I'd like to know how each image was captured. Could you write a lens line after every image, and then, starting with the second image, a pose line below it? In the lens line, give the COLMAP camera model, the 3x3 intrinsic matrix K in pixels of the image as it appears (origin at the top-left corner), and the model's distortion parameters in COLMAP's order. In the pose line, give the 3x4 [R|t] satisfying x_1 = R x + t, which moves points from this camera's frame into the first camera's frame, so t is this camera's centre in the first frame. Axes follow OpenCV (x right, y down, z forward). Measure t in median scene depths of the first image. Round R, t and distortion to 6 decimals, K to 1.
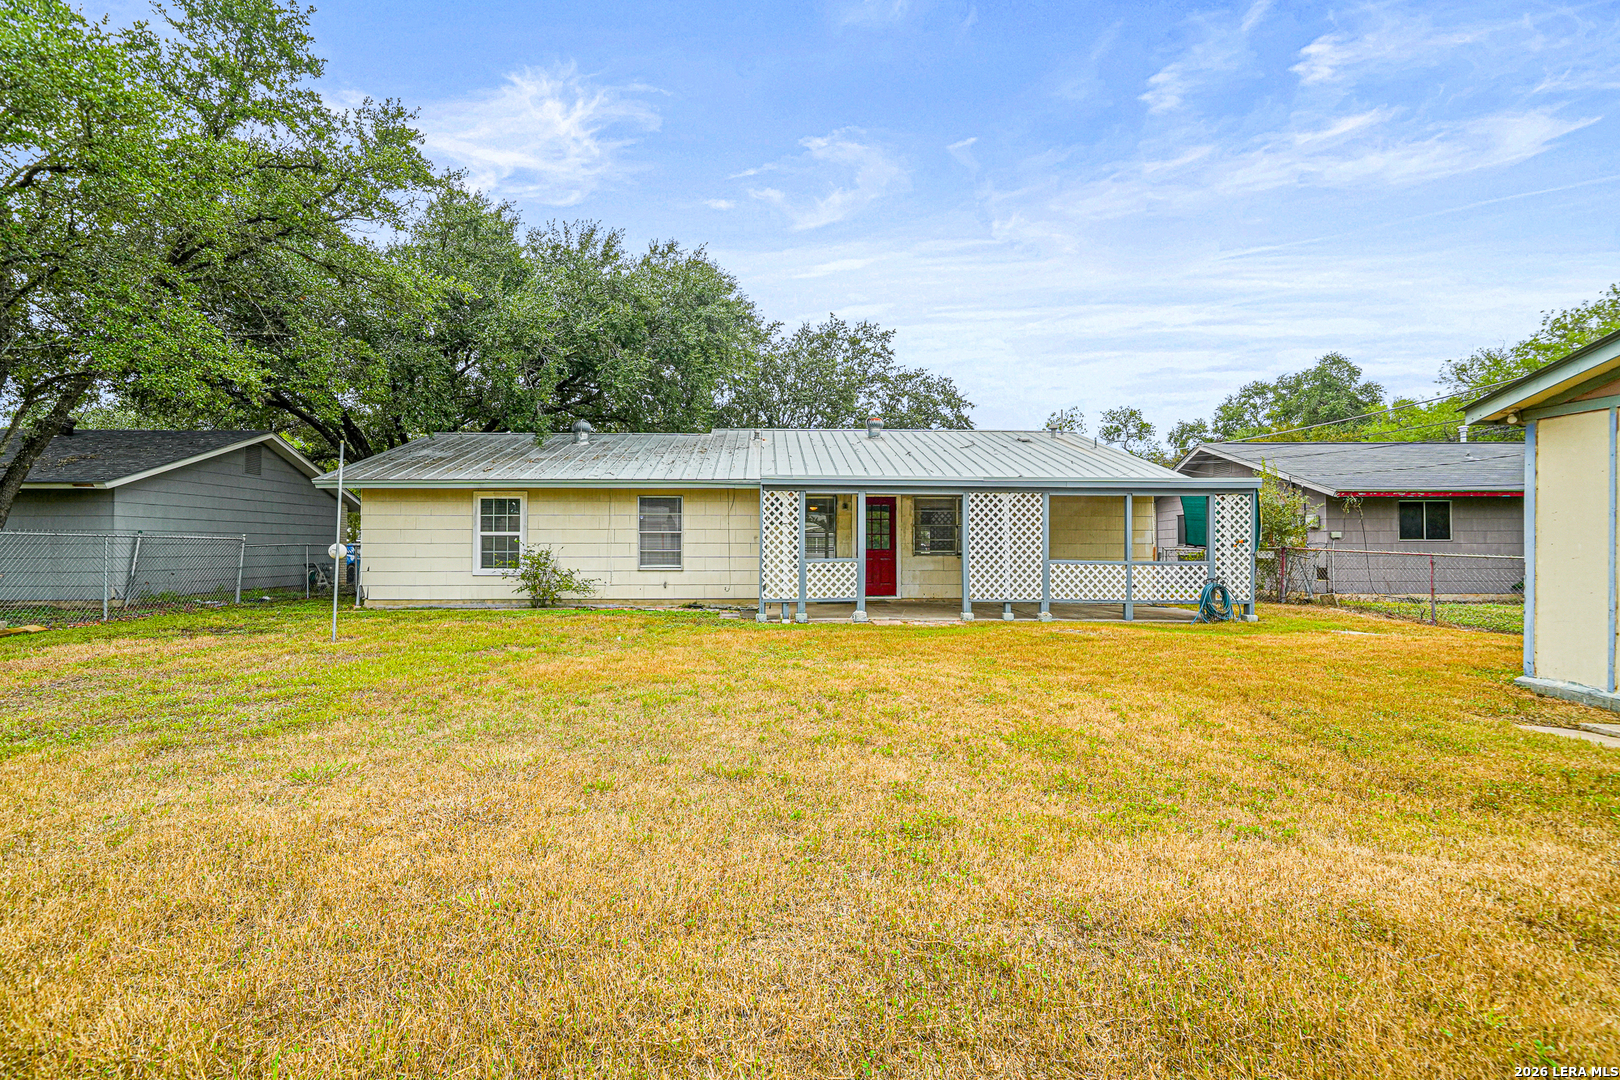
lens RADIAL K [[694.4, 0, 808.0], [0, 694.4, 545.6], [0, 0, 1]] dist [0.003327, 0.001938]
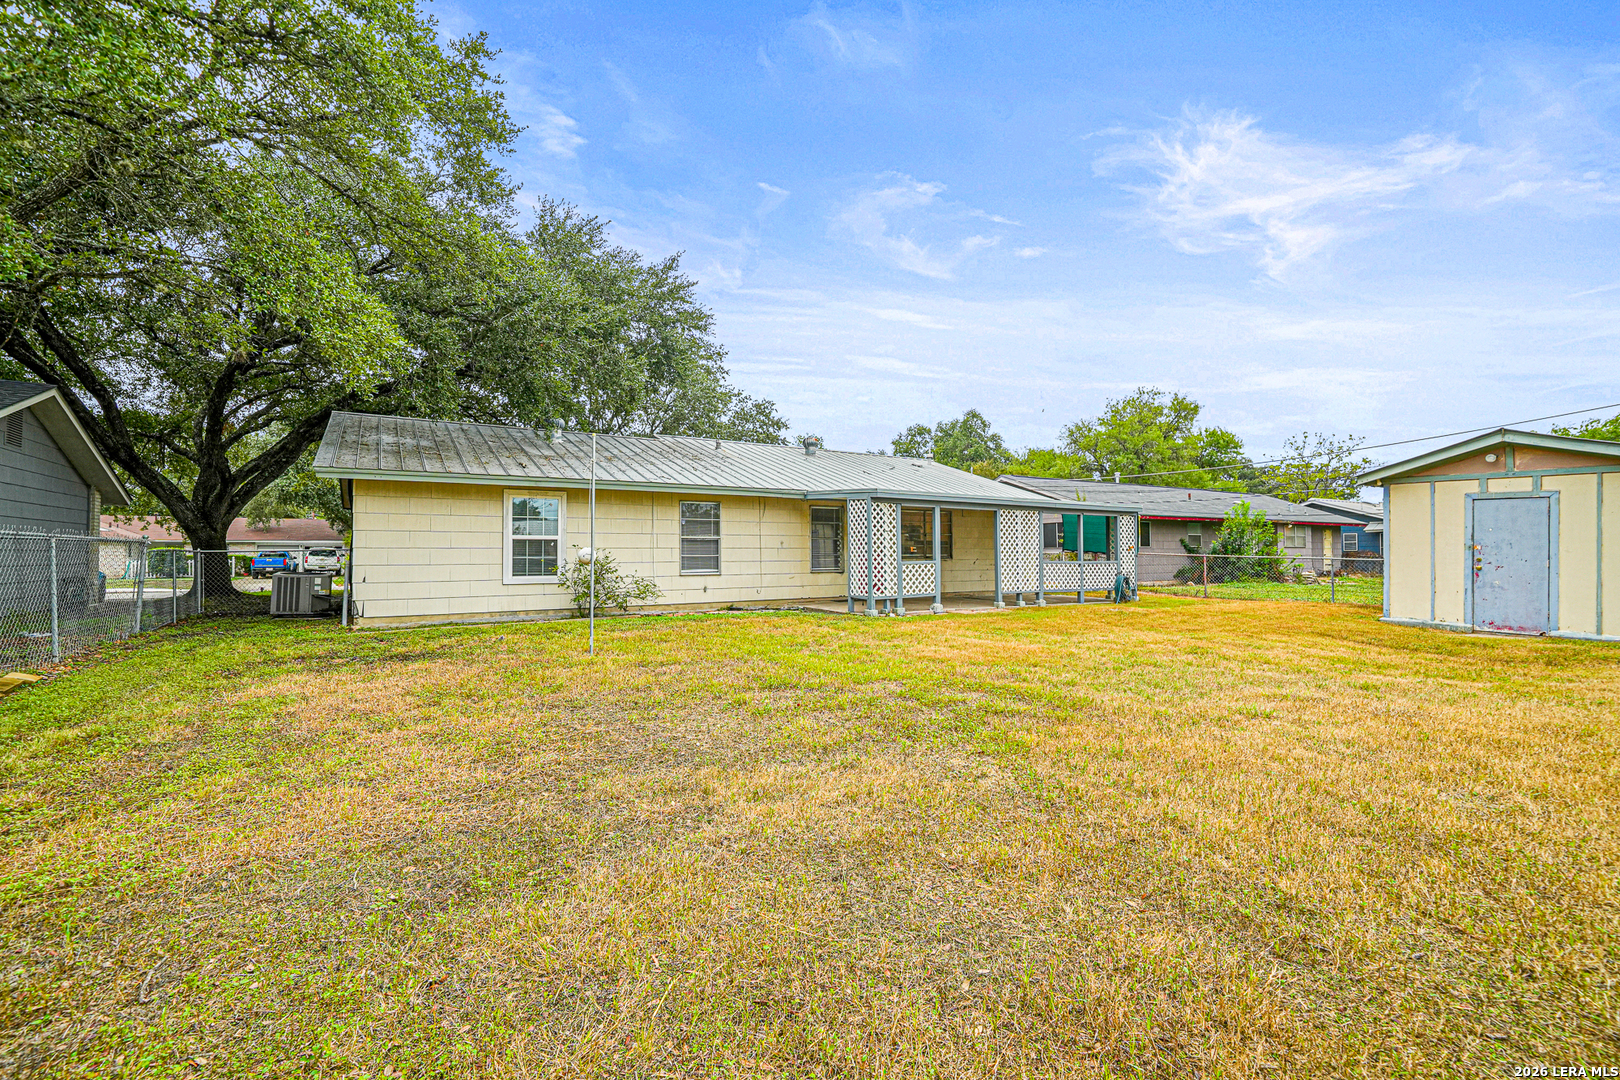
lens RADIAL K [[694.4, 0, 759.9], [0, 694.4, 553.8], [0, 0, 1]] dist [0.003327, 0.001938]
pose [[0.874081, -0.001627, 0.485778, -0.629121], [0.001953, 0.999998, -0.000166, 0.004652], [-0.485777, 0.001094, 0.874082, 0.071928]]
